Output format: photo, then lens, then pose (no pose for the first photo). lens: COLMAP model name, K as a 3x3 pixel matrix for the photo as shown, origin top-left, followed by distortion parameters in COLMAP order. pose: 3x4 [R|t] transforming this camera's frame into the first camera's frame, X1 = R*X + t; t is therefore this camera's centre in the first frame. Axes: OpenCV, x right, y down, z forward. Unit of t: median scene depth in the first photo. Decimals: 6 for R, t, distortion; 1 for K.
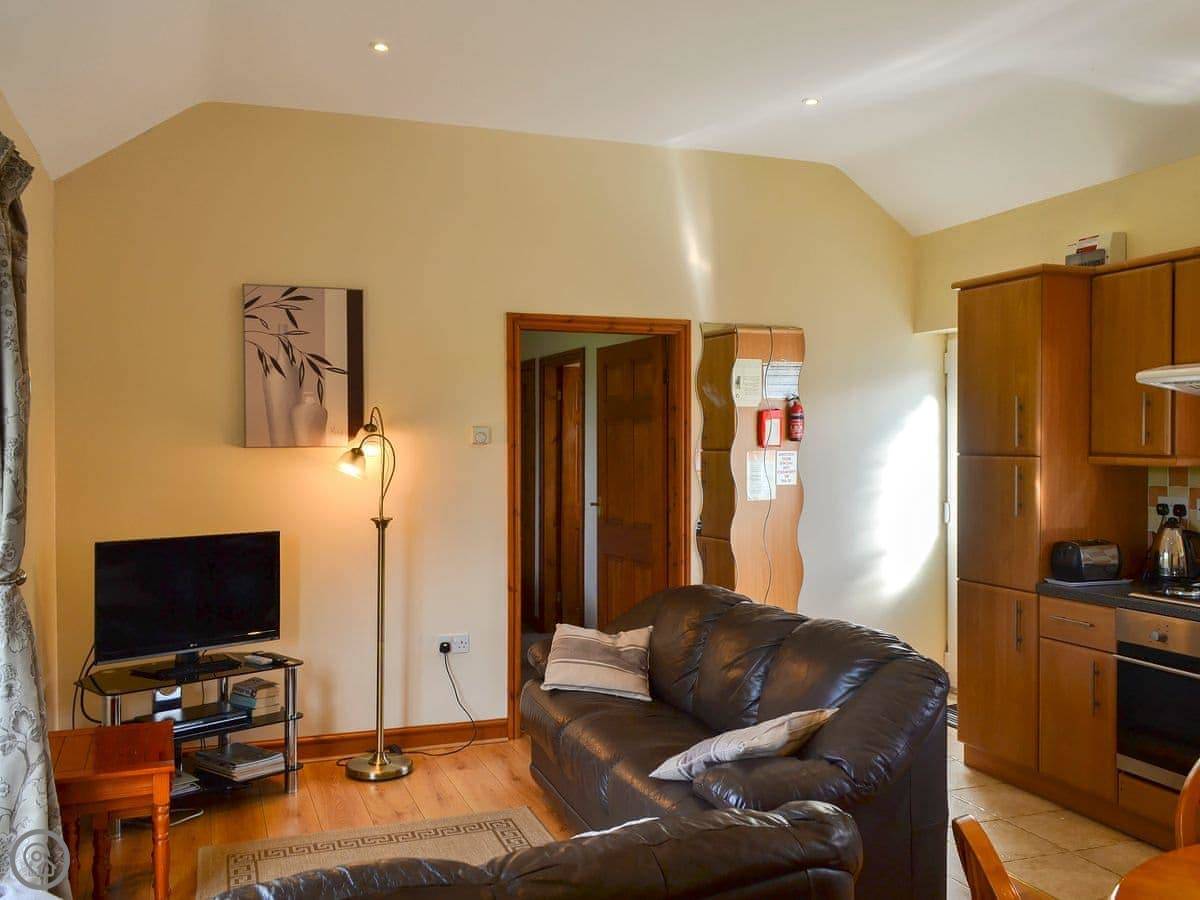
lens RADIAL K [[1082.9, 0, 595.9], [0, 1082.9, 440.4], [0, 0, 1]] dist [0.006086, 0.017363]
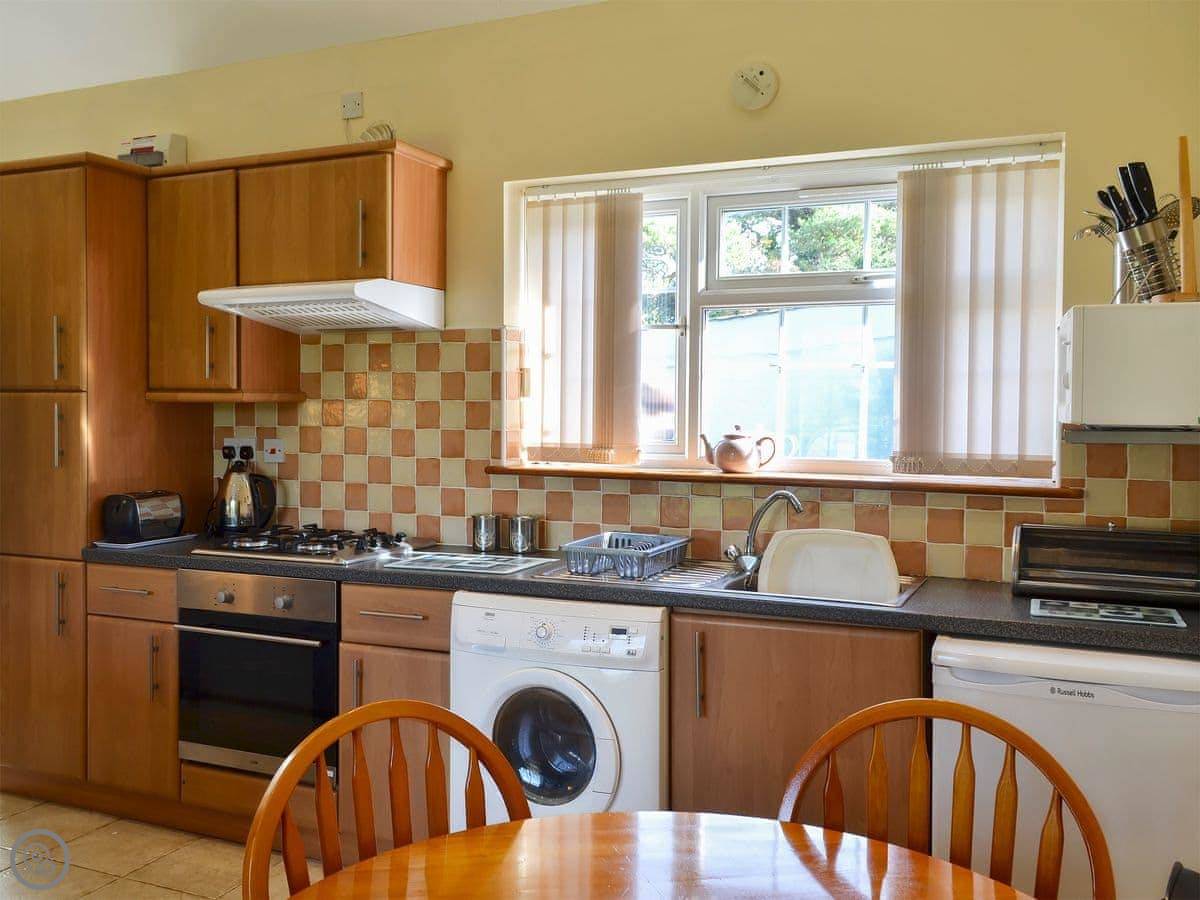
lens RADIAL K [[1082.9, 0, 595.9], [0, 1082.9, 440.4], [0, 0, 1]] dist [0.006086, 0.017363]
pose [[0.692598, -0.022829, 0.720963, 0.092107], [-0.003641, 0.999376, 0.035142, 0.022009], [-0.721315, -0.026964, 0.692082, 0.172624]]
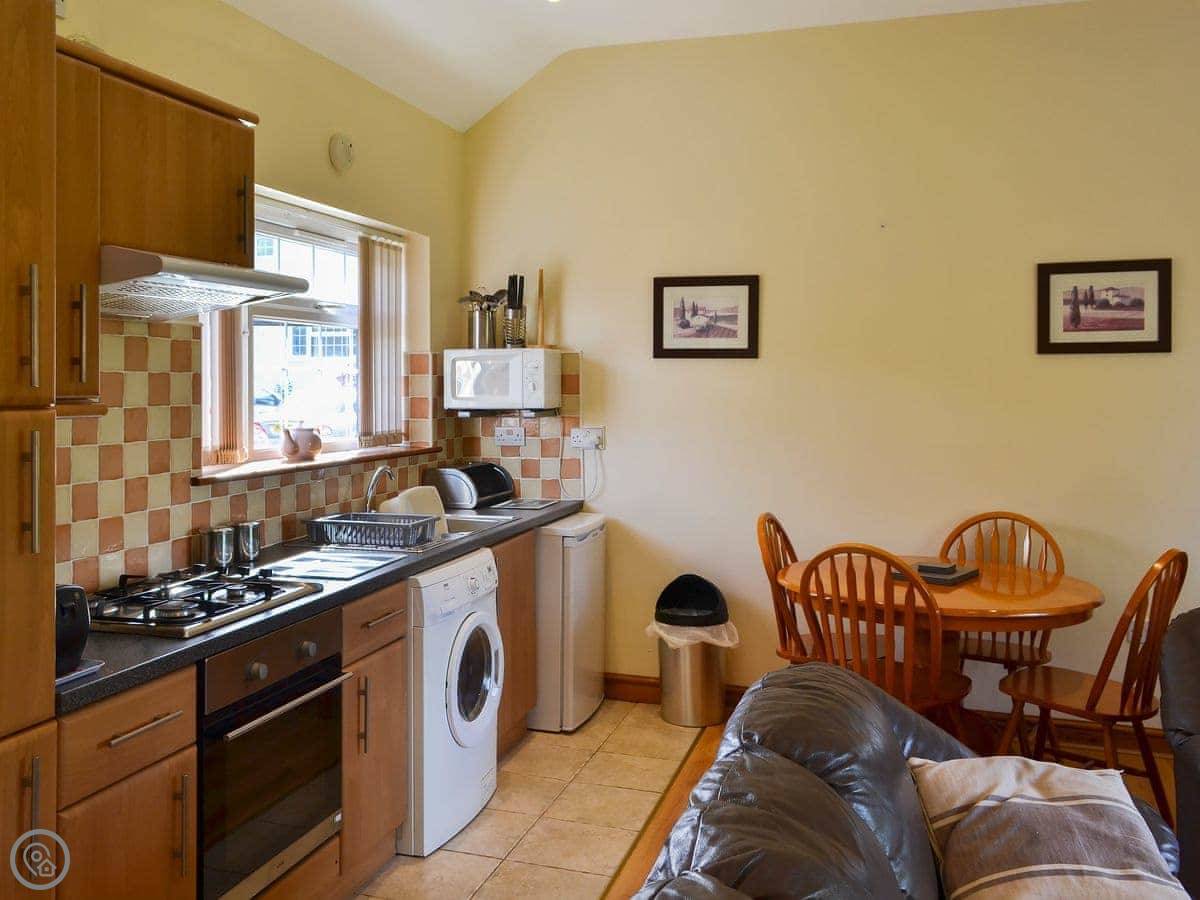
lens RADIAL K [[1087.3, 0, 600.0], [0, 1087.3, 450.0], [0, 0, 1]] dist [-0.003587, -0.110403]
pose [[-0.818619, -0.043522, 0.572686, -0.024652], [-0.008592, 0.997941, 0.063559, 0.001877], [-0.574273, 0.047110, -0.817307, 1.264319]]
